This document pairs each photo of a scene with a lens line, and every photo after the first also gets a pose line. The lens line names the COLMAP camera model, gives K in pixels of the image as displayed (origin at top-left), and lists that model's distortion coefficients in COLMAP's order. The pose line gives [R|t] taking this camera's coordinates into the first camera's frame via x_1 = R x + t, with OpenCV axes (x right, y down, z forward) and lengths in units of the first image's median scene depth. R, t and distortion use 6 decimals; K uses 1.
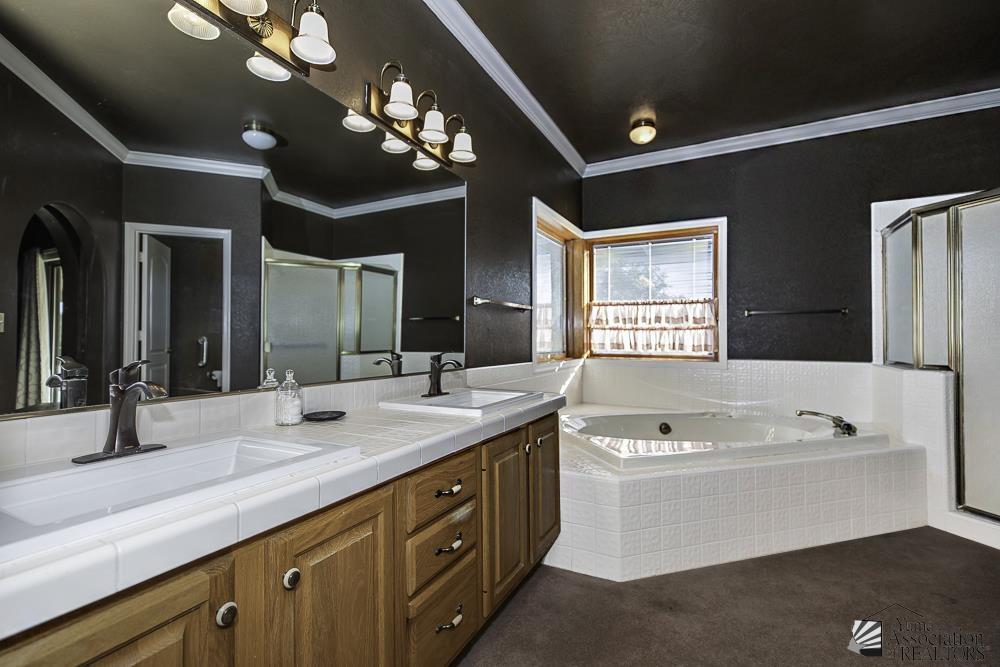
lens RADIAL K [[455.0, 0, 495.7], [0, 455.0, 333.9], [0, 0, 1]] dist [0.010974, -0.000905]
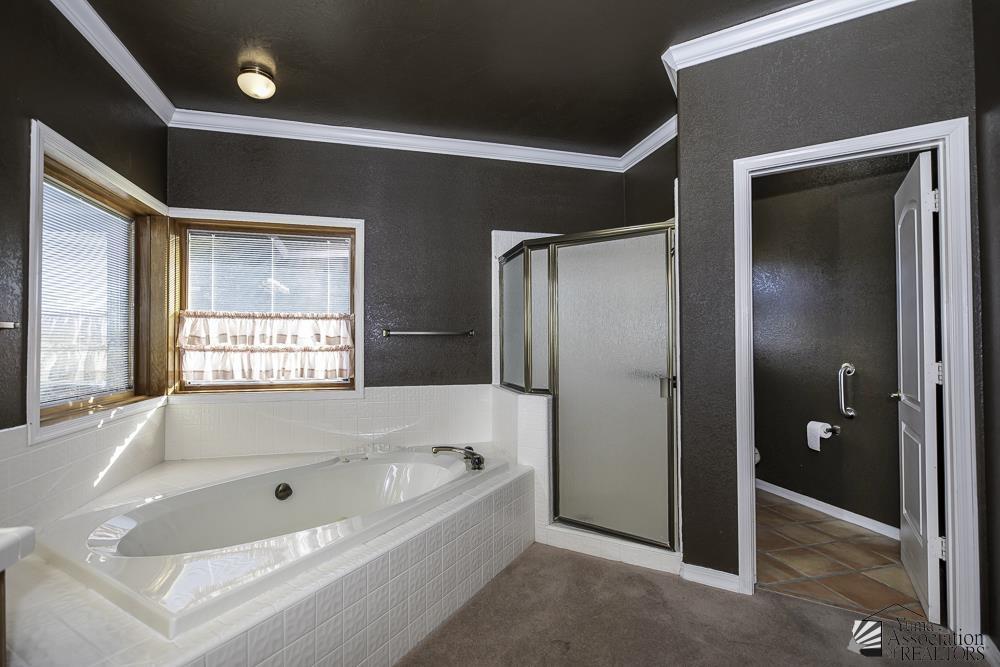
lens RADIAL K [[479.8, 0, 499.8], [0, 479.8, 336.6], [0, 0, 1]] dist [-0.015986, -0.000339]
pose [[0.743864, 0.010610, 0.668247, 0.092497], [-0.007212, 0.999943, -0.007848, -0.031467], [-0.668292, 0.001018, 0.743898, 0.156373]]
